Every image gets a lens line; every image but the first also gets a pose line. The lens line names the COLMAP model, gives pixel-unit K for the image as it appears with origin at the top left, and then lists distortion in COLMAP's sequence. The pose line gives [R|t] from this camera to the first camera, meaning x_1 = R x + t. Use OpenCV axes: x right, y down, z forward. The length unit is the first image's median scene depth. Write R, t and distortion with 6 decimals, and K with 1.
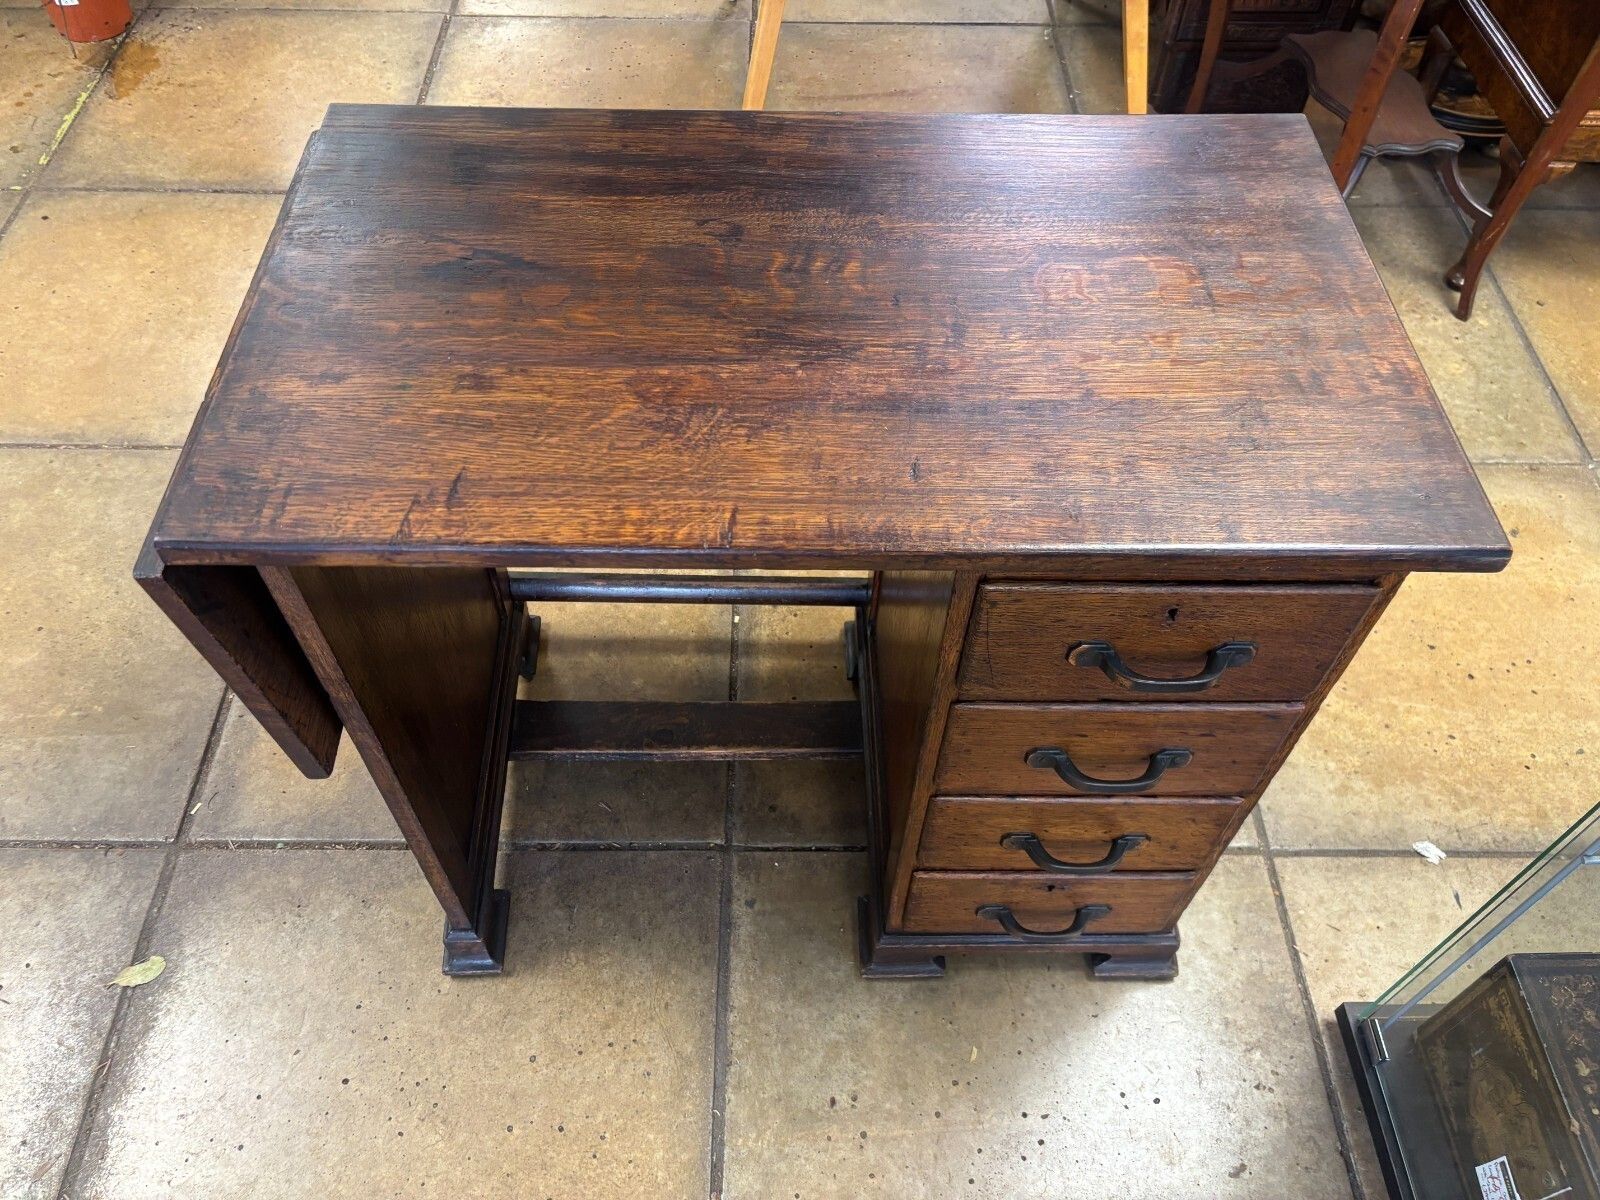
lens RADIAL K [[1224.8, 0, 789.0], [0, 1224.8, 602.2], [0, 0, 1]] dist [0.021229, -0.021667]
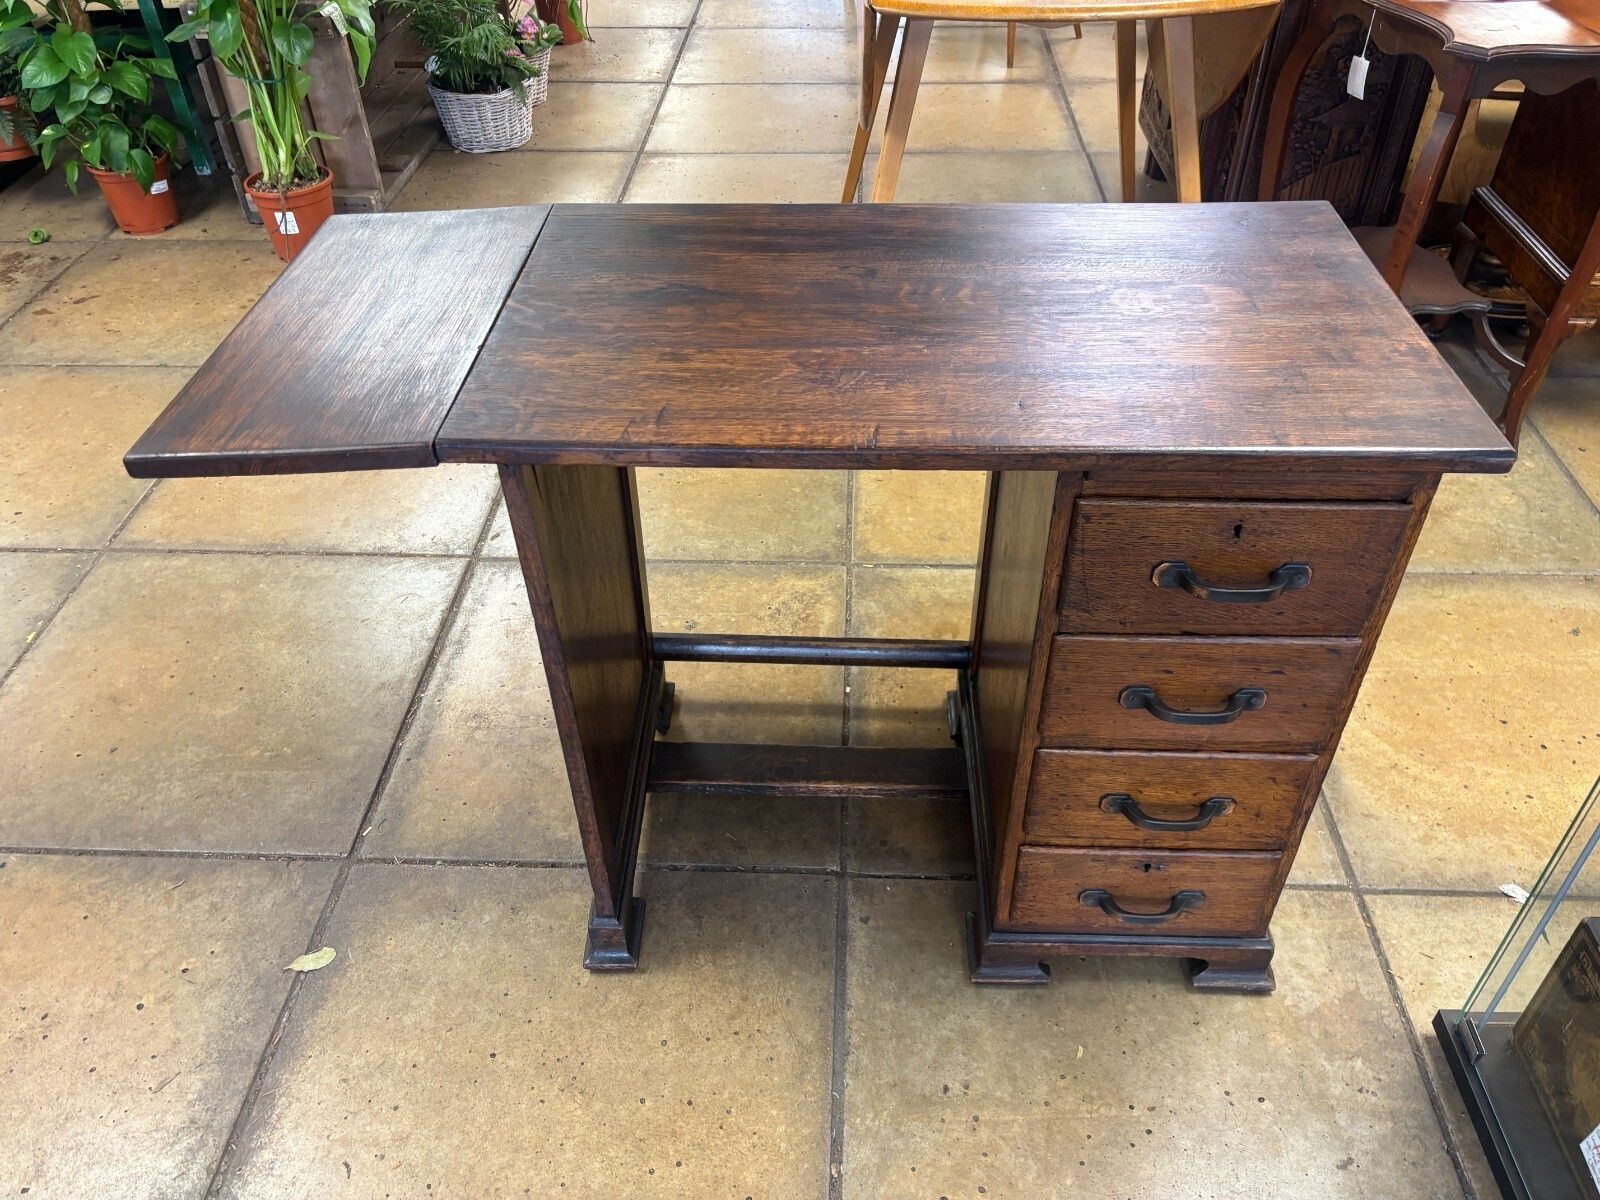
lens RADIAL K [[1224.8, 0, 788.9], [0, 1224.8, 605.9], [0, 0, 1]] dist [0.021229, -0.021667]
pose [[0.997870, 0.005782, -0.064984, -0.031760], [-0.019932, 0.975459, -0.219277, 0.230367], [0.062121, 0.220105, 0.973496, -0.120993]]
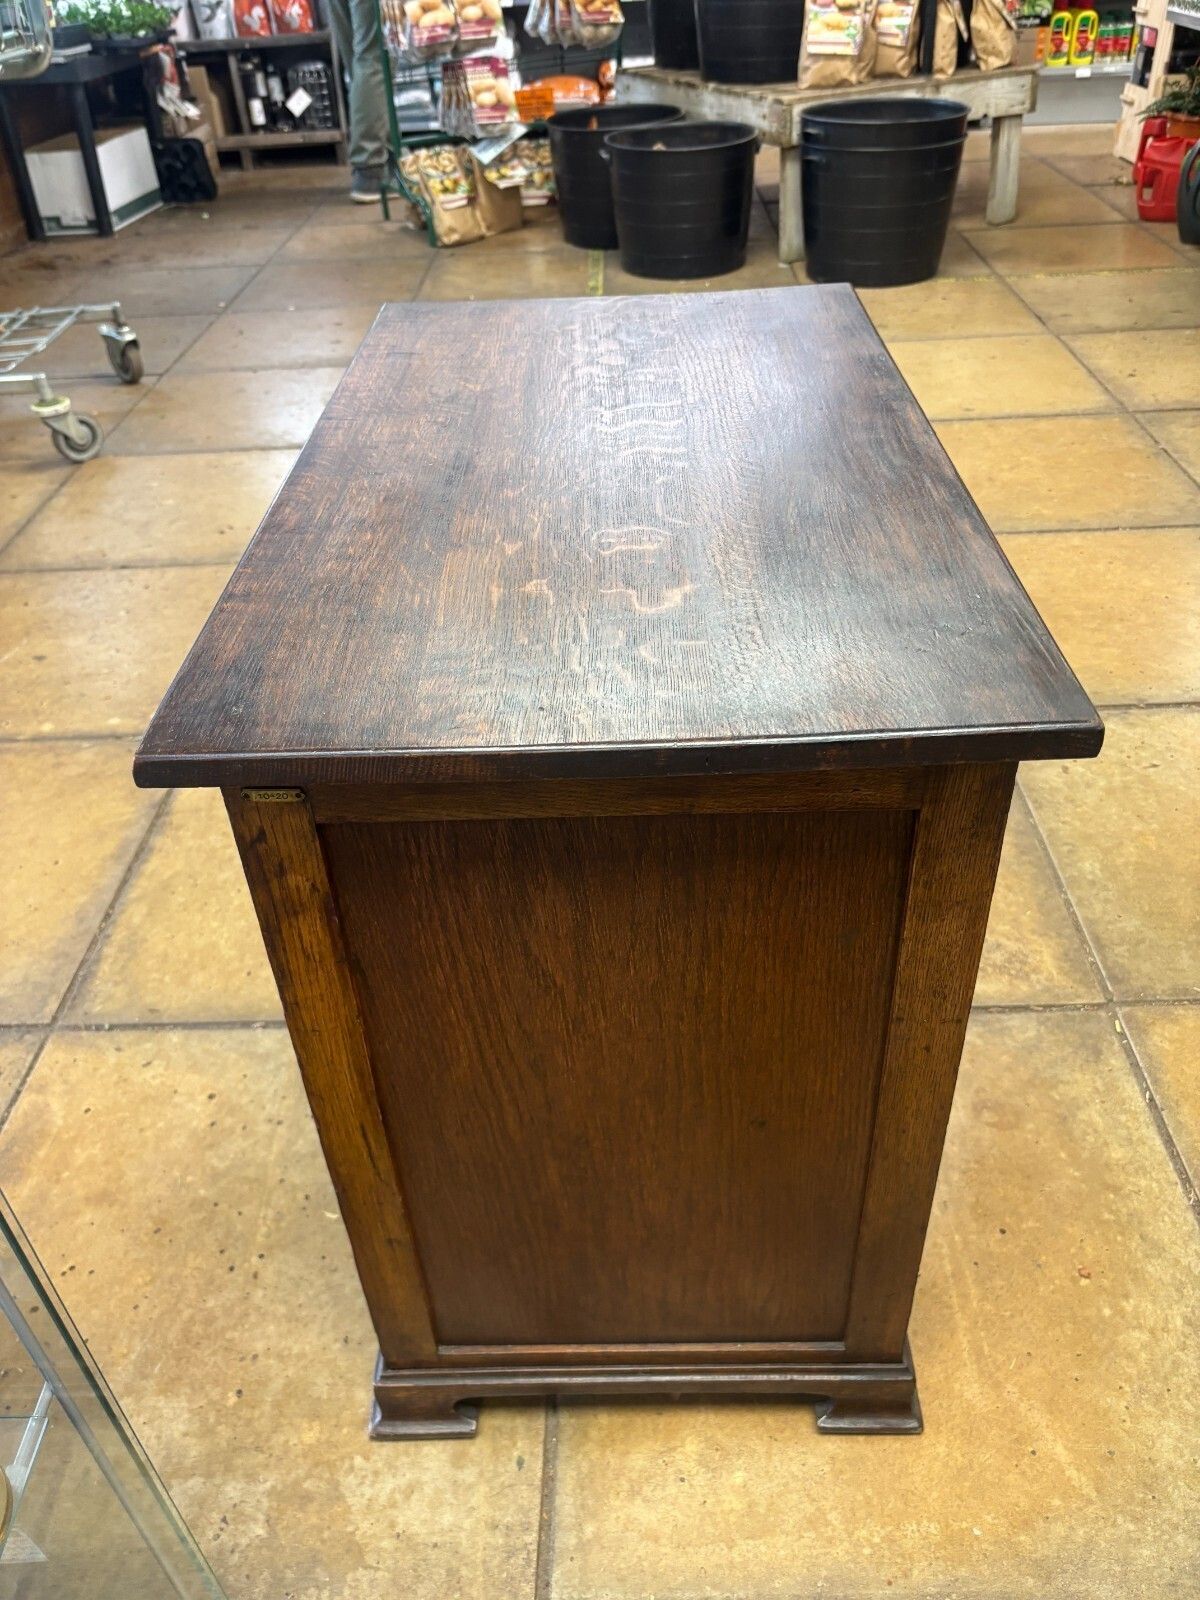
lens RADIAL K [[1224.8, 0, 596.7], [0, 1224.8, 800.1], [0, 0, 1]] dist [0.021229, -0.021667]
pose [[-0.024140, 0.584896, -0.810749, 0.741141], [-0.763227, 0.513007, 0.392821, -0.343970], [0.645679, 0.628268, 0.434024, 0.505787]]
